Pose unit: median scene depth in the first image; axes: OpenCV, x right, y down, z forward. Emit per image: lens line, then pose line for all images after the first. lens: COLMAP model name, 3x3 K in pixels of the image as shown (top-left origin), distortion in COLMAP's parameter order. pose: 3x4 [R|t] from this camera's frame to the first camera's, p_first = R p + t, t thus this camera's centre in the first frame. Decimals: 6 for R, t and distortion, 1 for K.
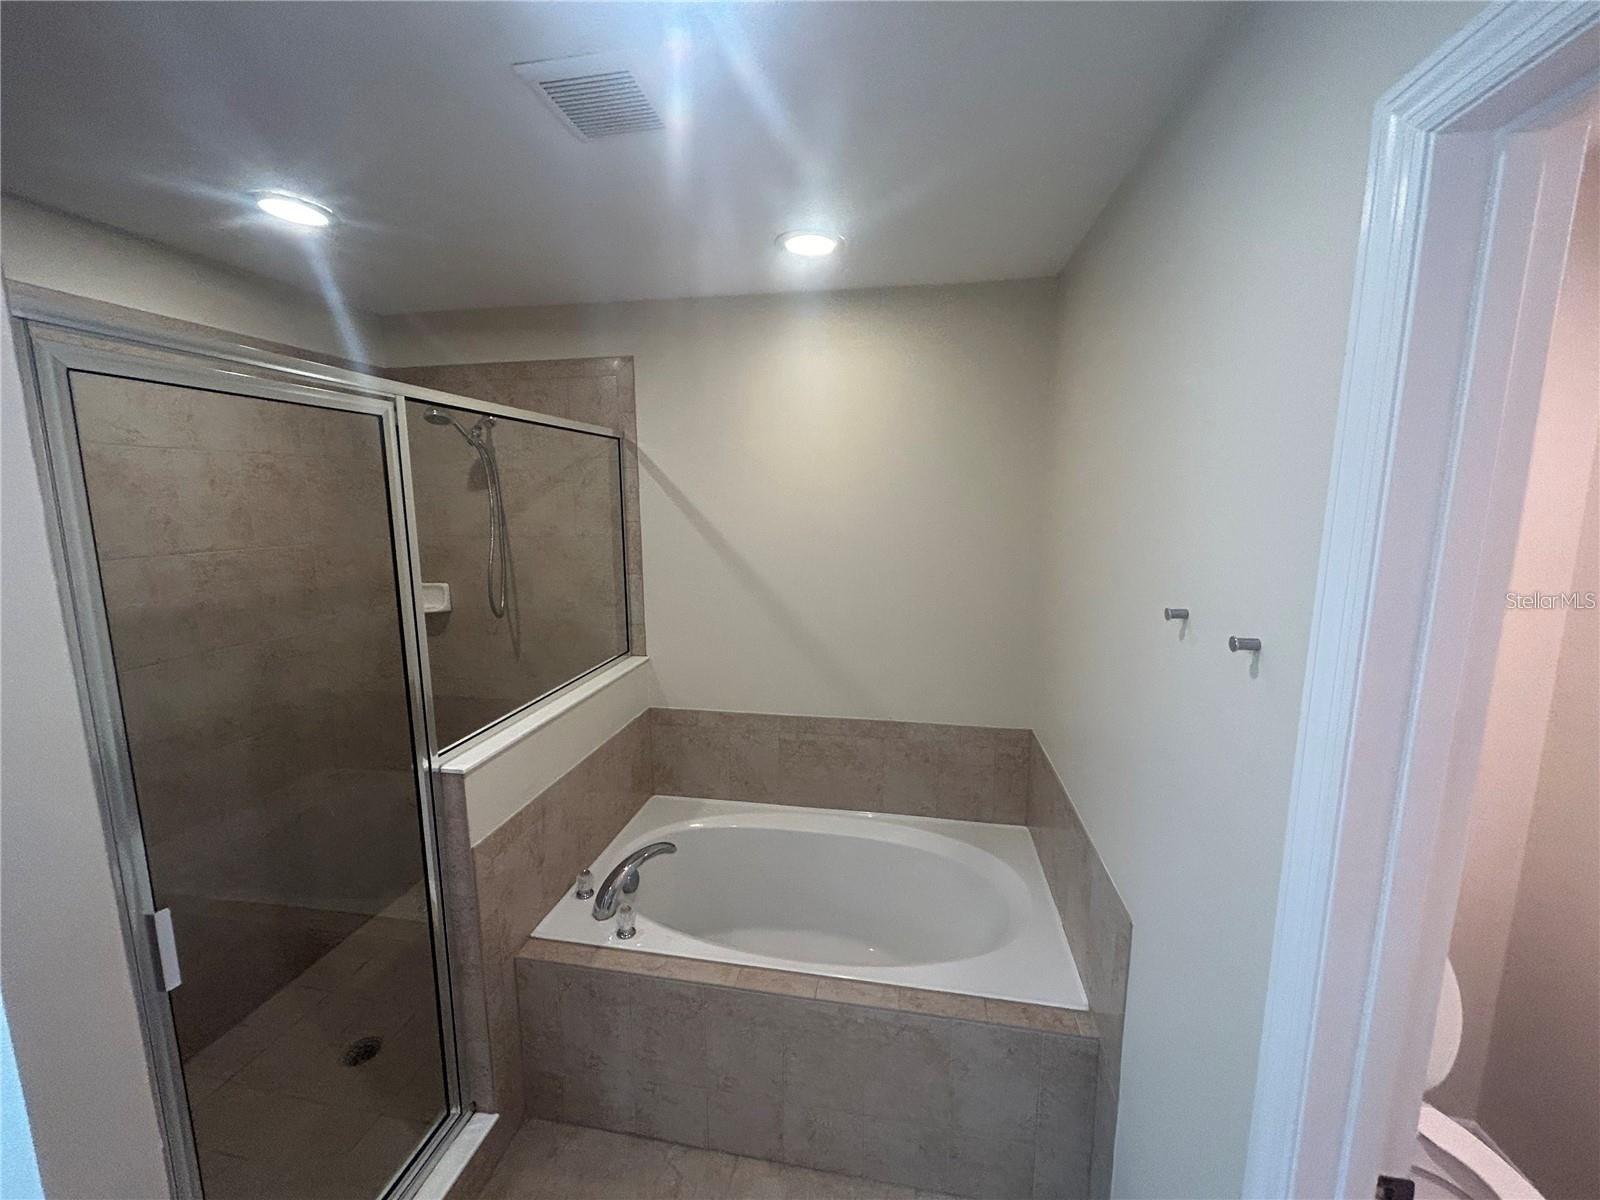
lens RADIAL K [[647.5, 0, 799.9], [0, 647.5, 597.3], [0, 0, 1]] dist [0.003941, 0.000945]
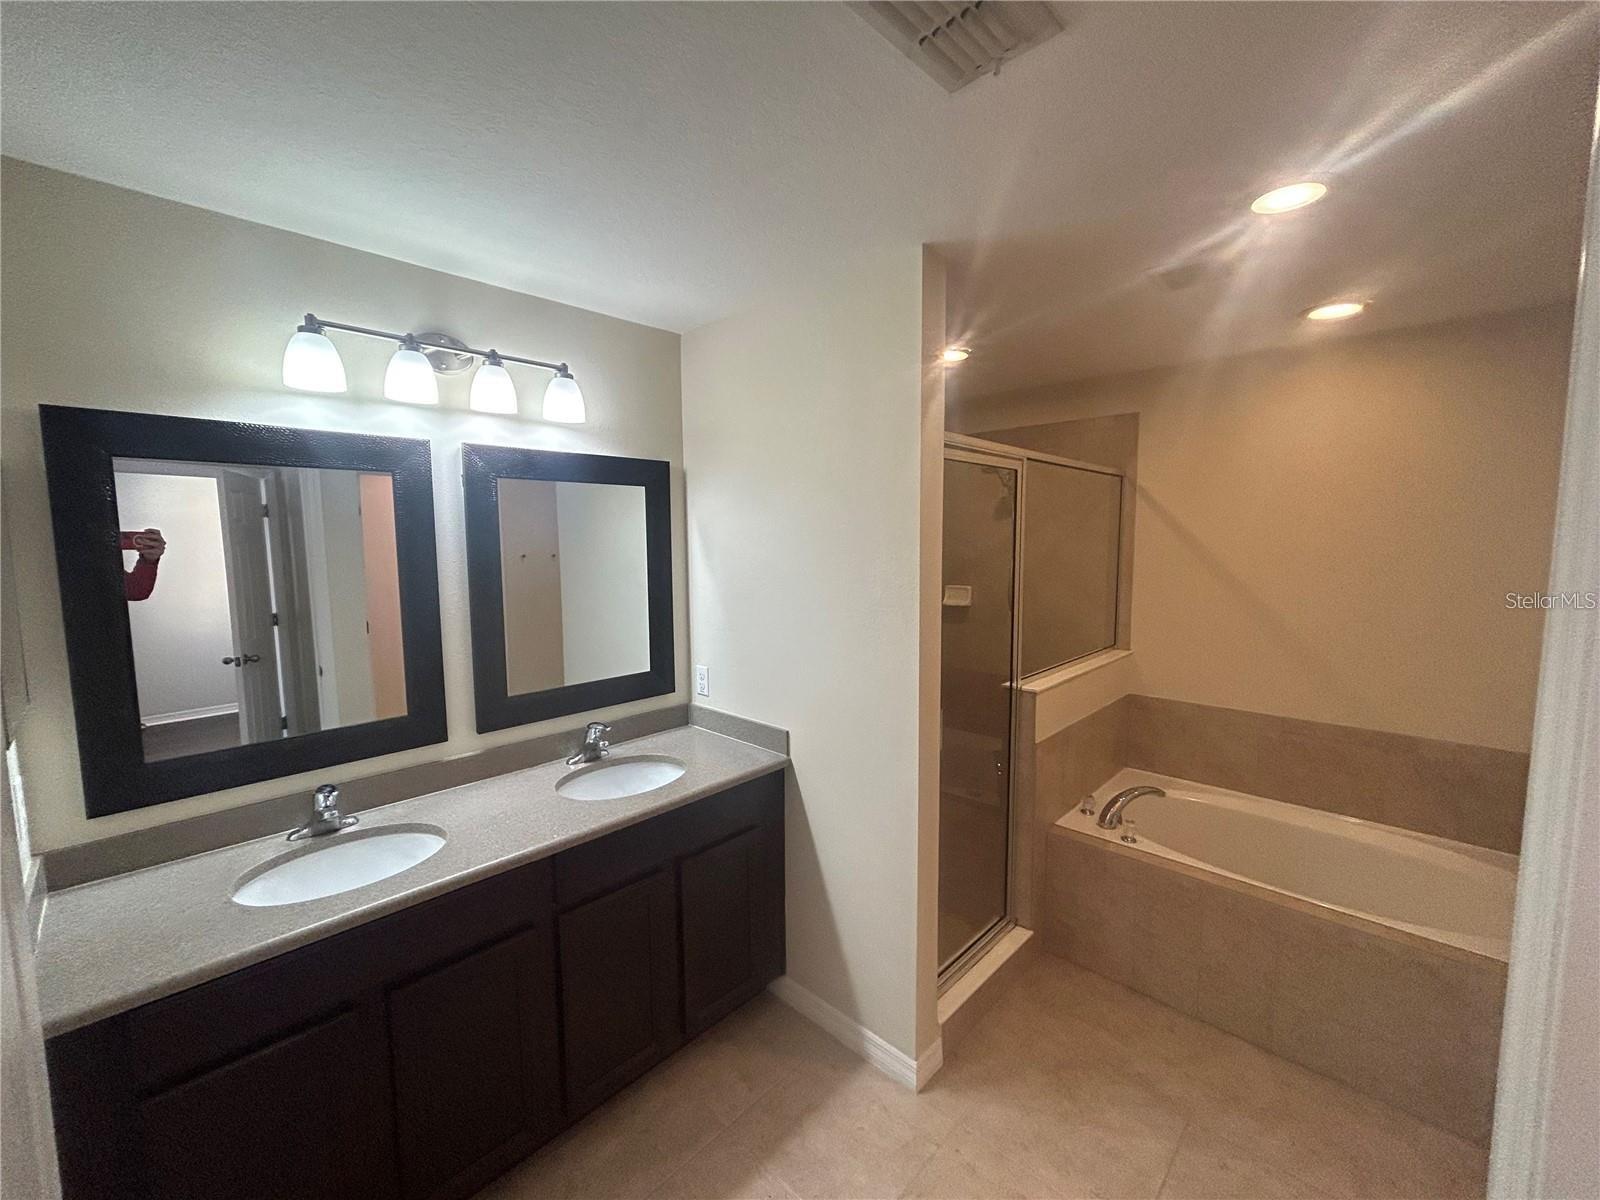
lens RADIAL K [[647.5, 0, 794.7], [0, 647.5, 601.1], [0, 0, 1]] dist [0.003941, 0.000945]
pose [[0.830513, 0.053558, -0.554418, -0.112641], [-0.085196, 0.995869, -0.031419, 0.114819], [0.550445, 0.073328, 0.831645, -0.485030]]
